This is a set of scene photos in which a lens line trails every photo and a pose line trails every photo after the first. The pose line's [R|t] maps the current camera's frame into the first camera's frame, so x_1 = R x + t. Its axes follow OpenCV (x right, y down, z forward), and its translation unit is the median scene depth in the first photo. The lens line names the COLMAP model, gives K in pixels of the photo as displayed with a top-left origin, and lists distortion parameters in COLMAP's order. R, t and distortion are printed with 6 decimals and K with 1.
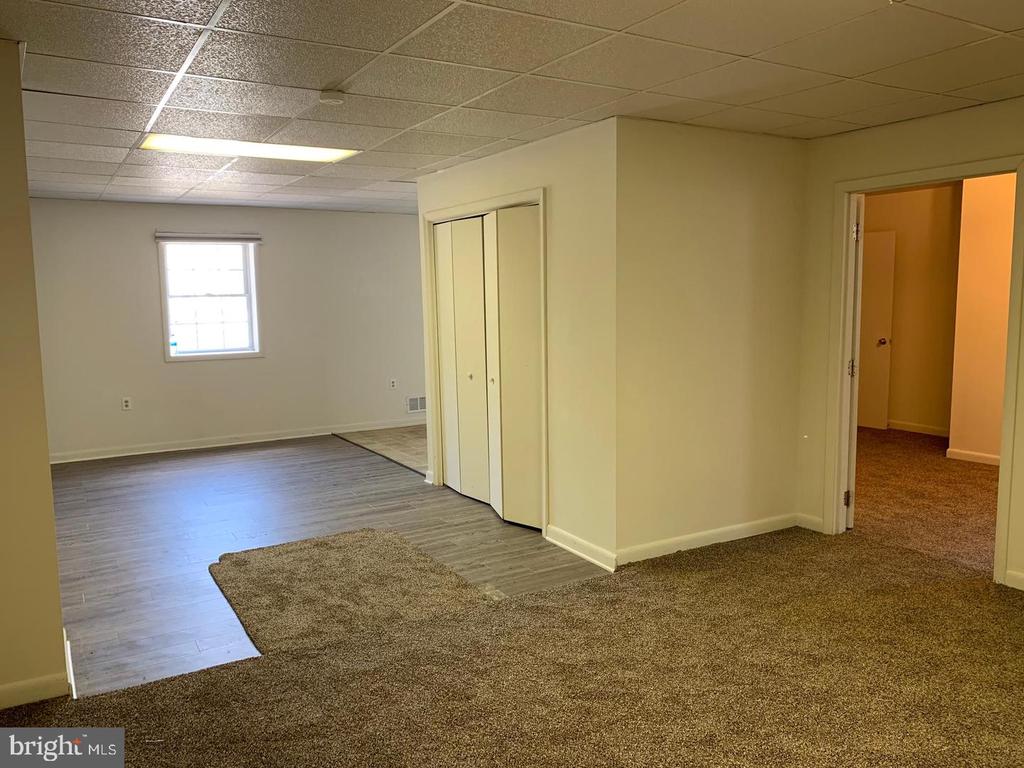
lens RADIAL K [[796.3, 0, 515.6], [0, 796.3, 382.3], [0, 0, 1]] dist [0.057949, -0.068820]
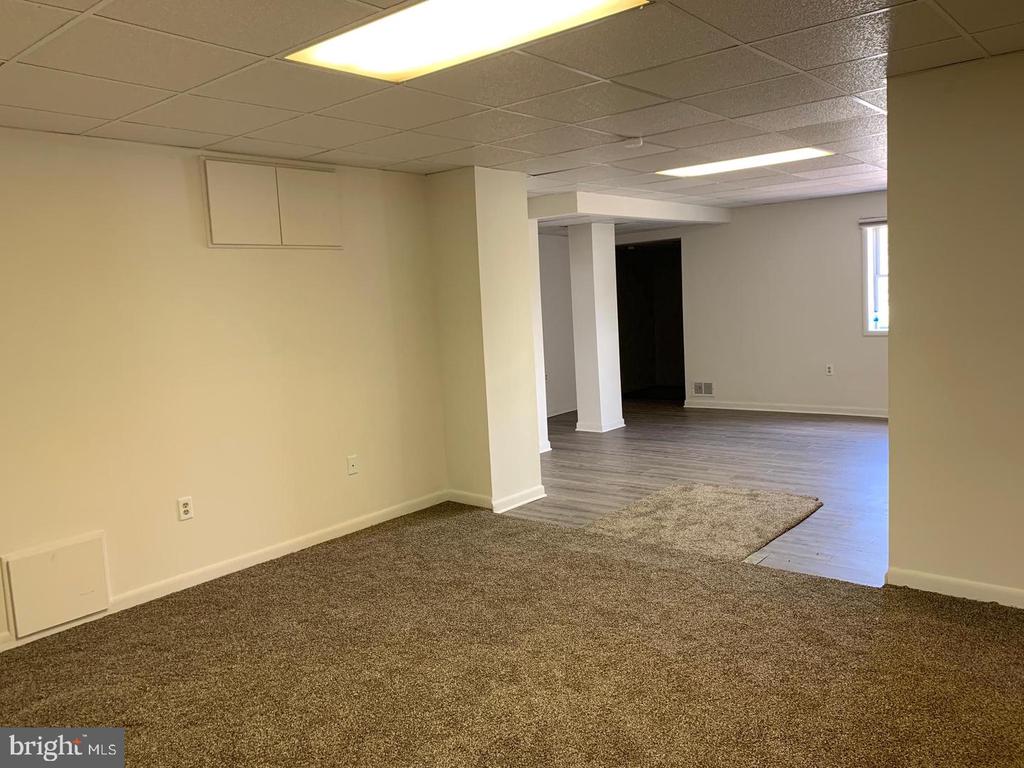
lens RADIAL K [[796.3, 0, 510.0], [0, 796.3, 384.1], [0, 0, 1]] dist [0.057949, -0.068820]
pose [[0.327304, 0.103336, -0.939252, 0.467923], [-0.063370, 0.994165, 0.087295, -0.025205], [0.942792, 0.030948, 0.331942, 0.173705]]
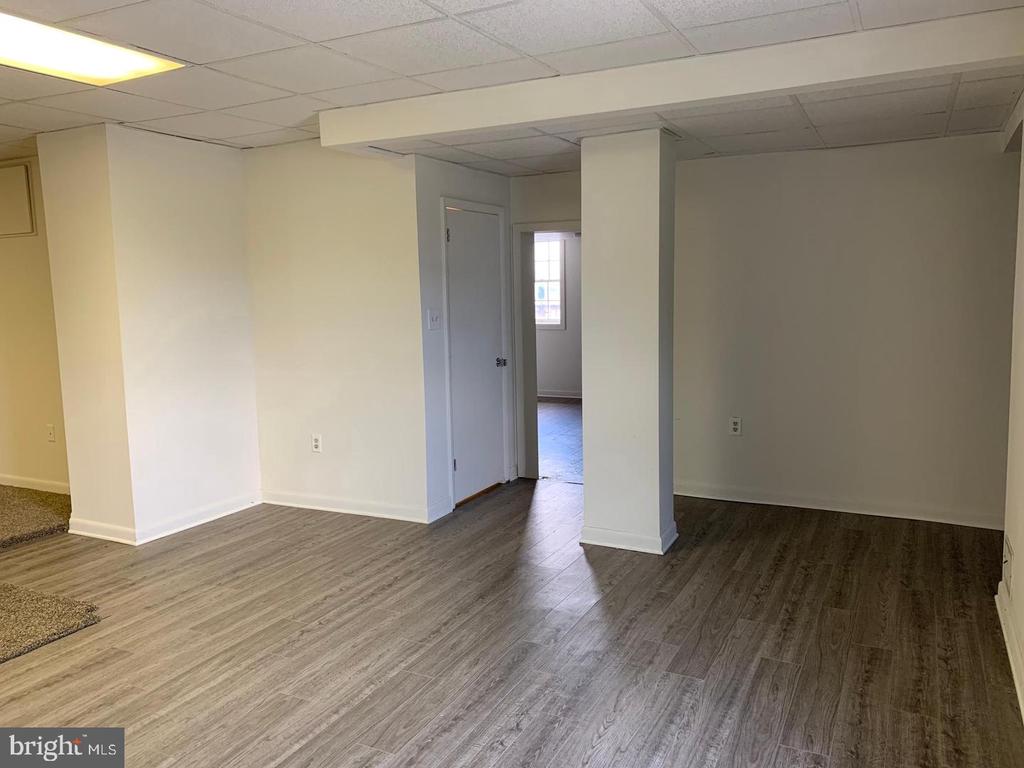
lens RADIAL K [[796.3, 0, 513.2], [0, 796.3, 377.7], [0, 0, 1]] dist [0.057949, -0.068820]
pose [[-0.855660, 0.111038, -0.505486, -0.206337], [-0.012539, 0.971978, 0.234737, -0.132707], [0.517386, 0.207194, -0.830291, 1.133418]]
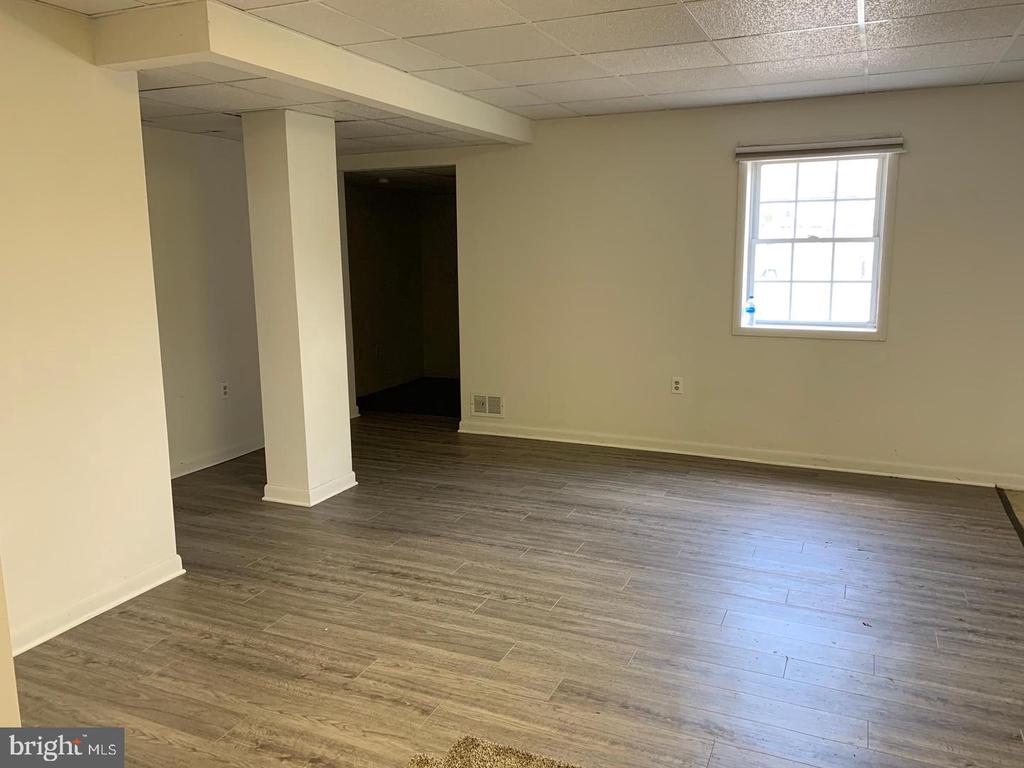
lens RADIAL K [[796.3, 0, 513.4], [0, 796.3, 381.5], [0, 0, 1]] dist [0.057949, -0.068820]
pose [[0.571001, 0.154826, -0.806218, 0.028717], [-0.096374, 0.987907, 0.121460, -0.052740], [0.815273, 0.008345, 0.579017, 0.444593]]
